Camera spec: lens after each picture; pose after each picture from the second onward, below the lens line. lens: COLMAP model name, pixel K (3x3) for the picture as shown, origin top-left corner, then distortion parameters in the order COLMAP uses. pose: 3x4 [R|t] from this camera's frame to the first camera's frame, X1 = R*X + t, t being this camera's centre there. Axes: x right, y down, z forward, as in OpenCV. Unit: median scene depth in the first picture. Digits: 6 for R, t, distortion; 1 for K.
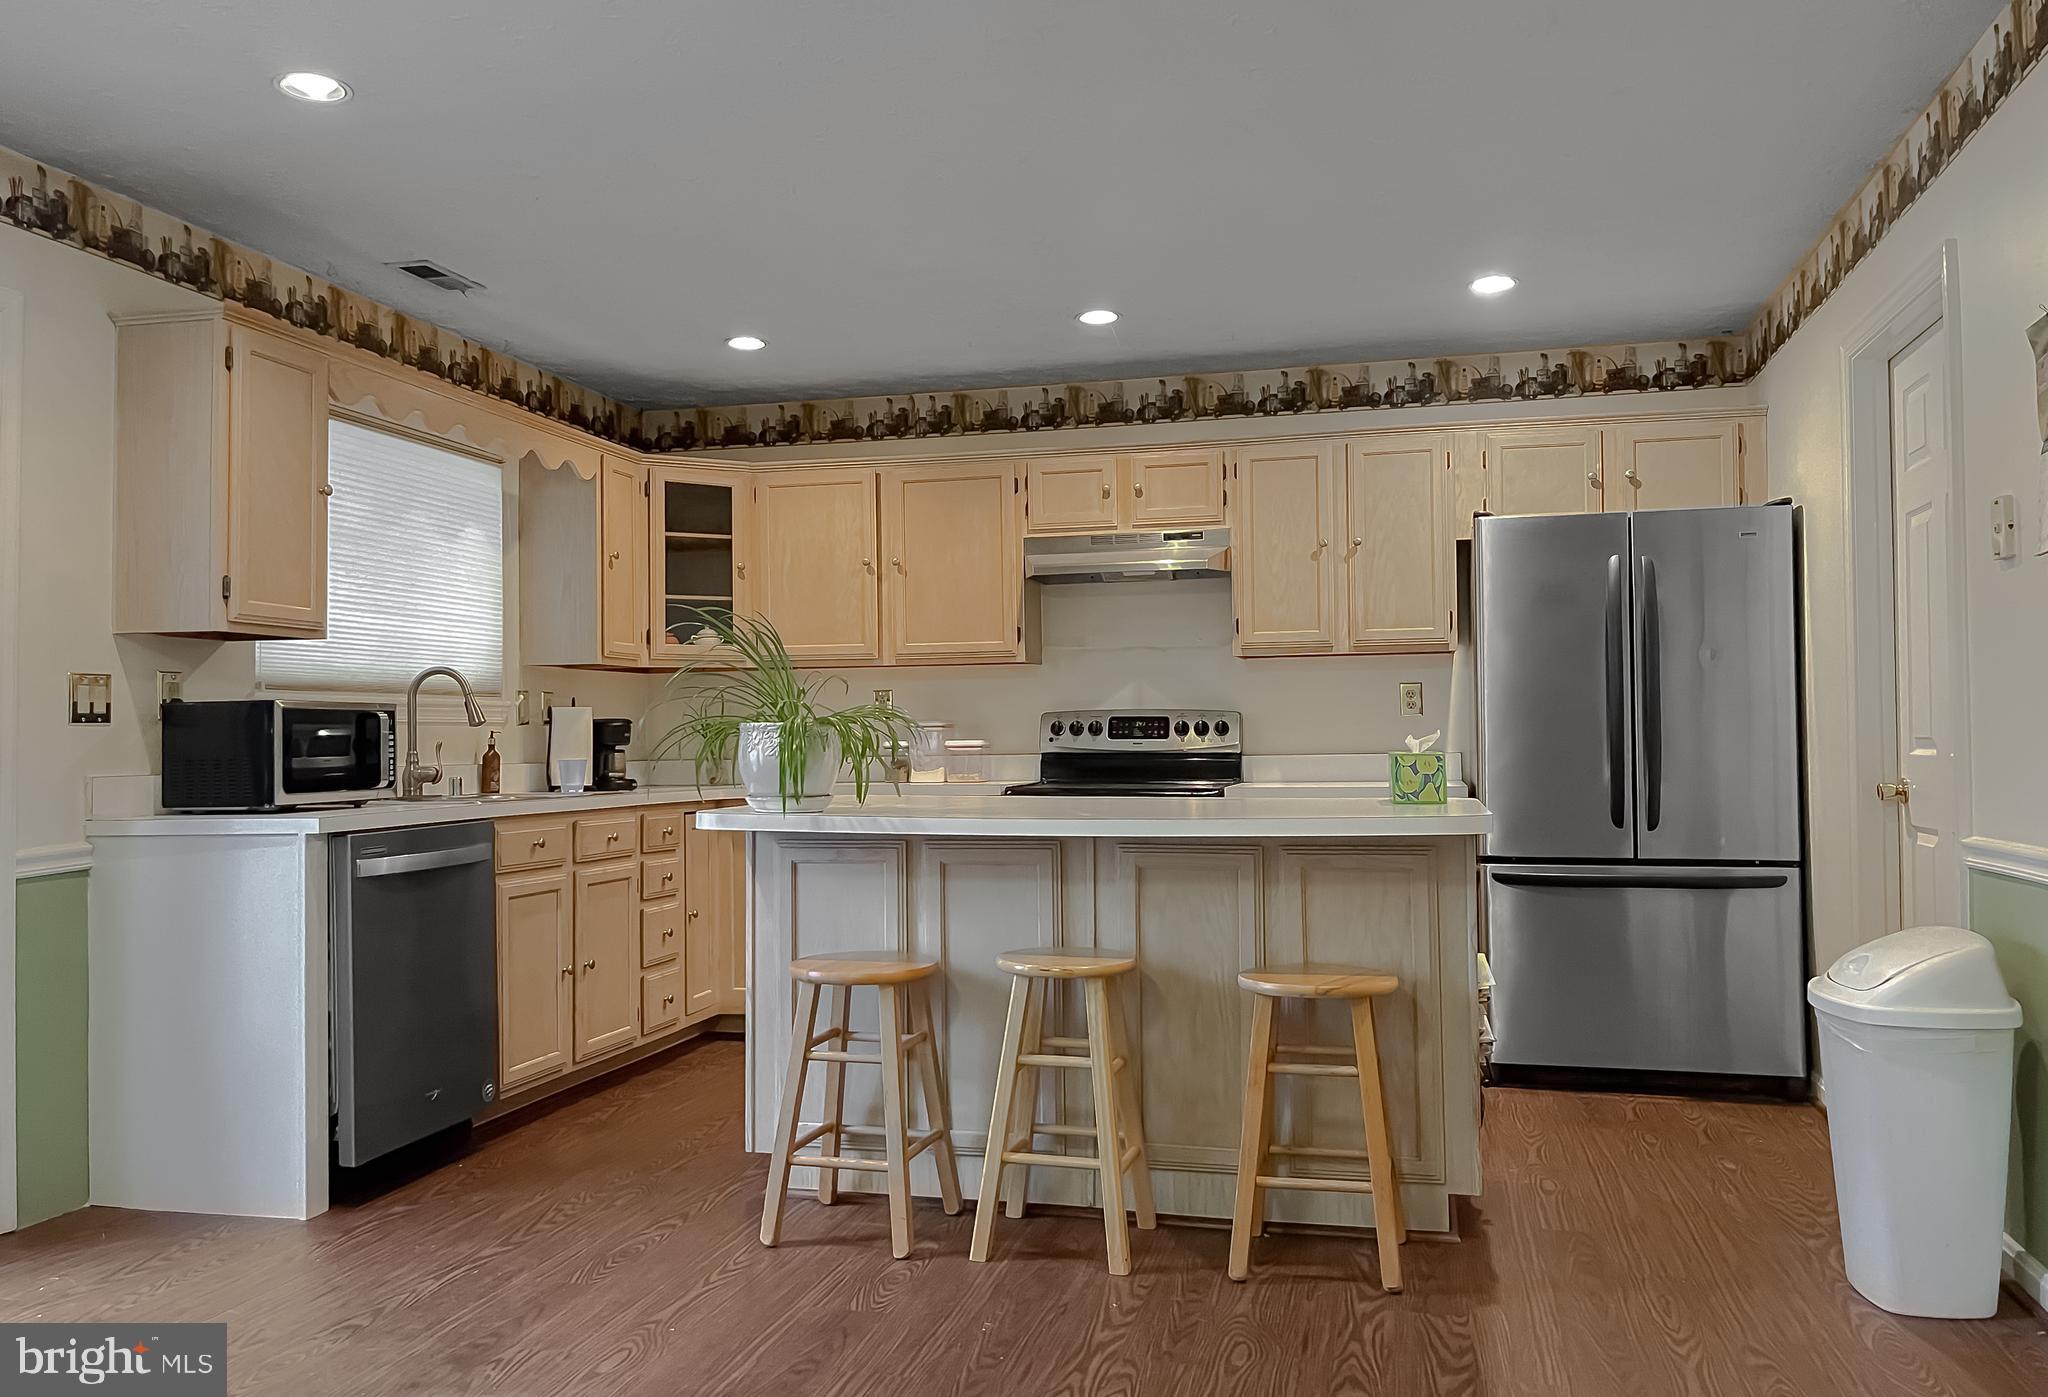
lens RADIAL K [[1586.1, 0, 1028.7], [0, 1586.1, 694.3], [0, 0, 1]] dist [0.076234, -0.124451]
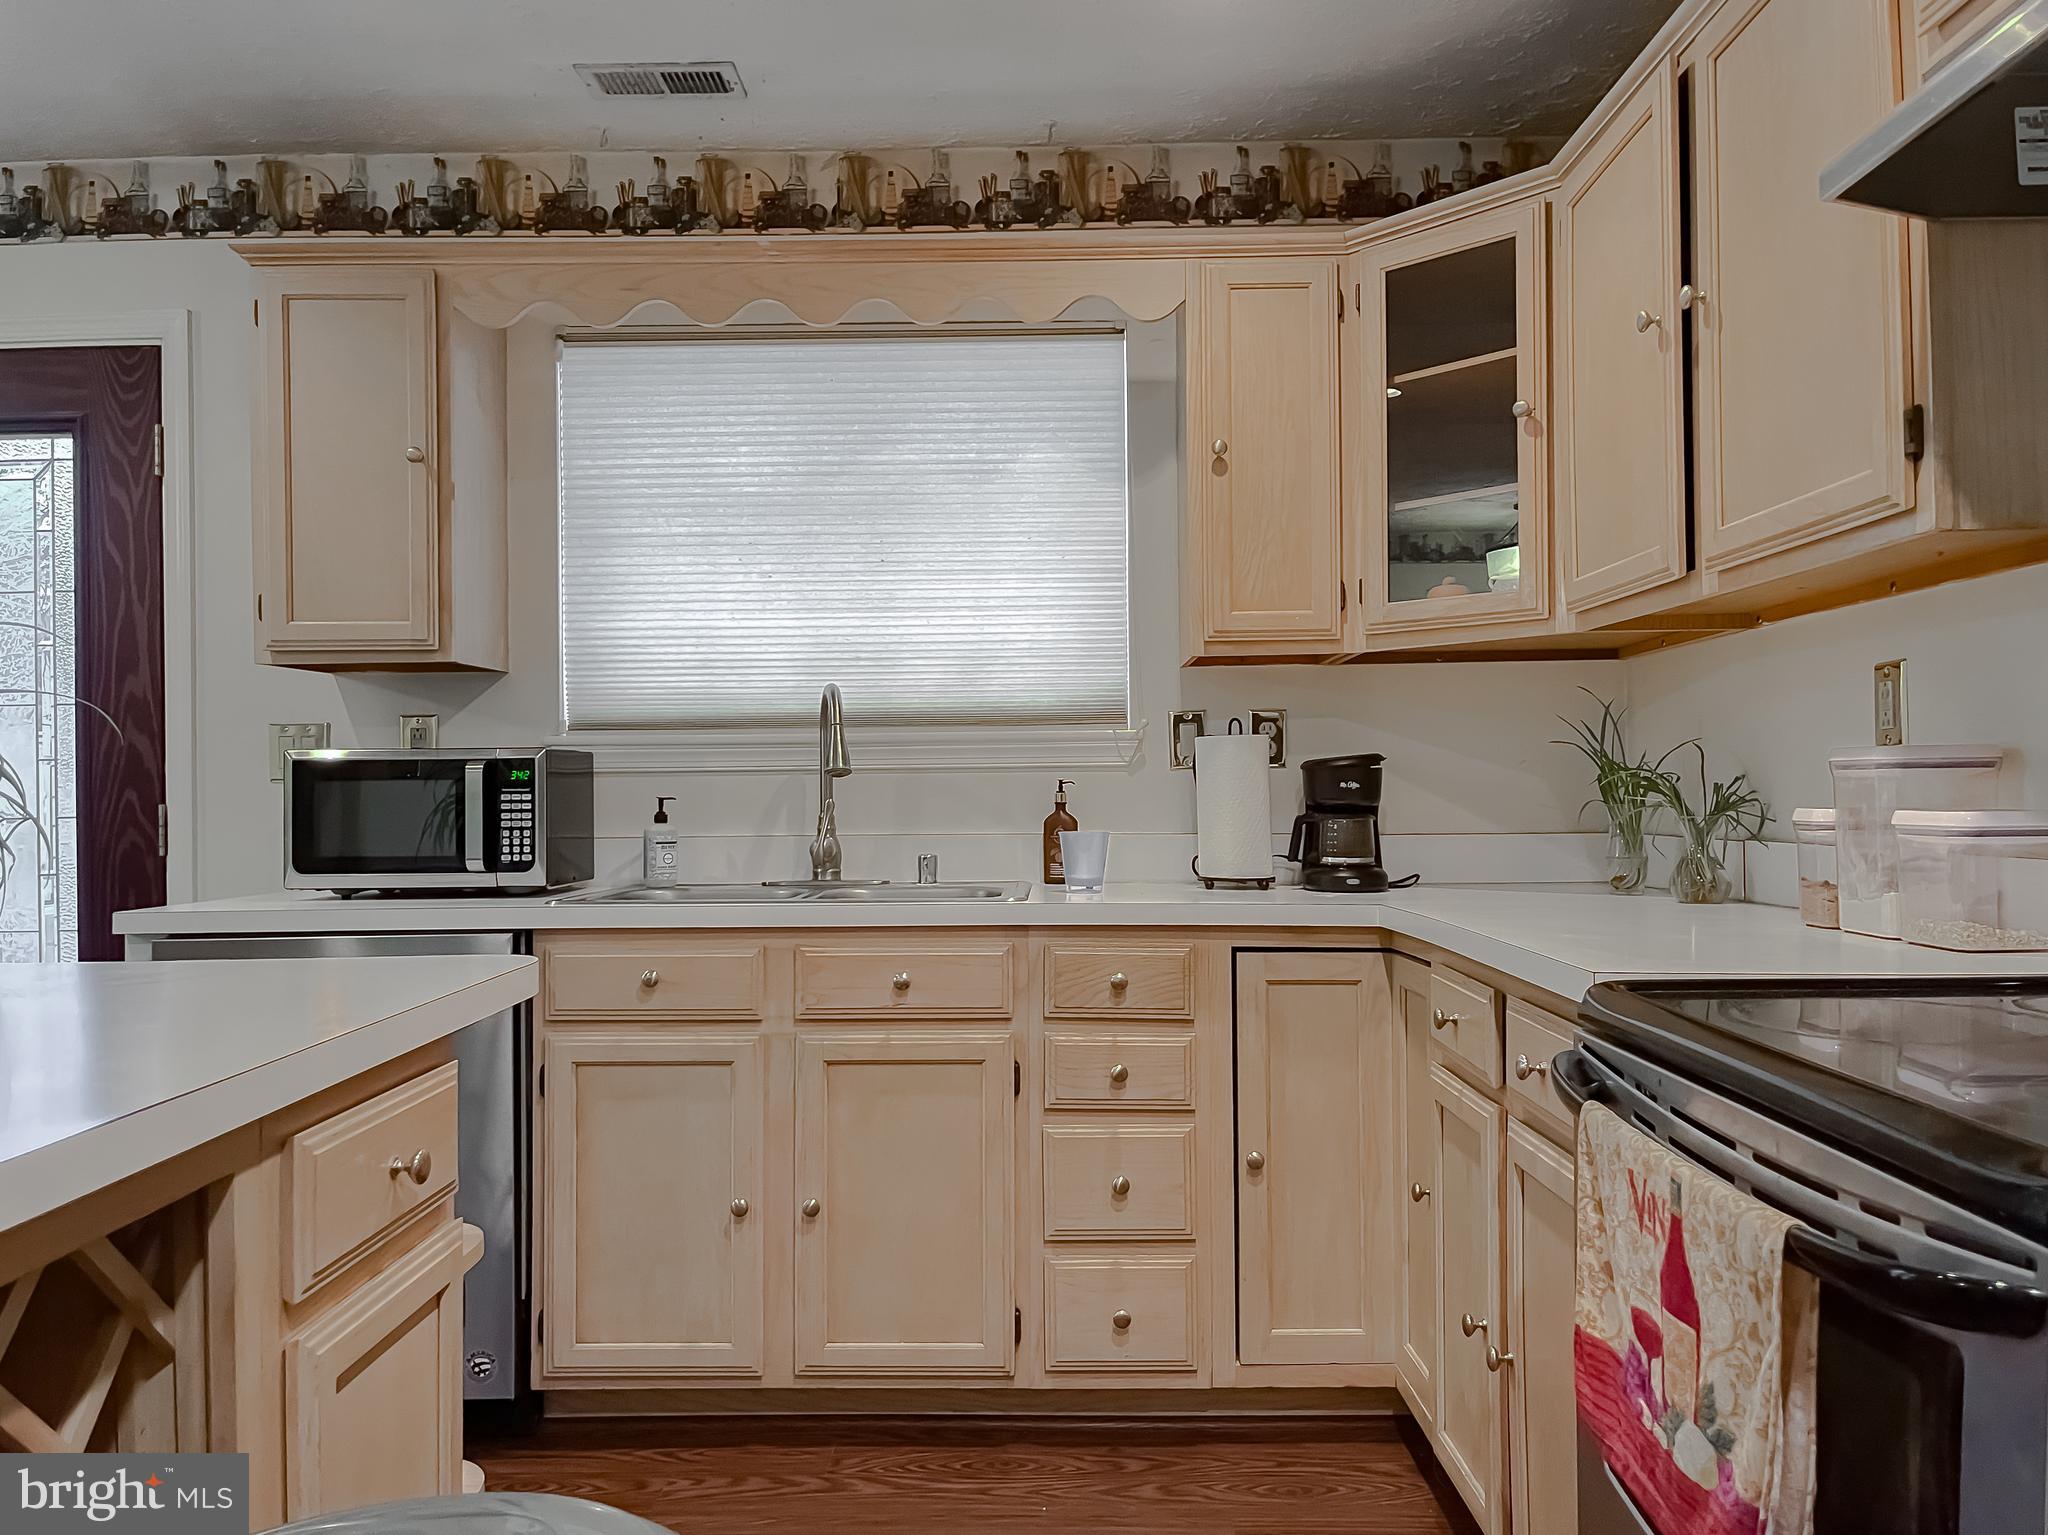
lens RADIAL K [[1540.6, 0, 1027.4], [0, 1540.6, 780.1], [0, 0, 1]] dist [0.056481, -0.090444]
pose [[0.234415, 0.000967, -0.972136, 0.224463], [0.034716, 0.999353, 0.009365, 0.016353], [0.971516, -0.035945, 0.234230, 0.818366]]
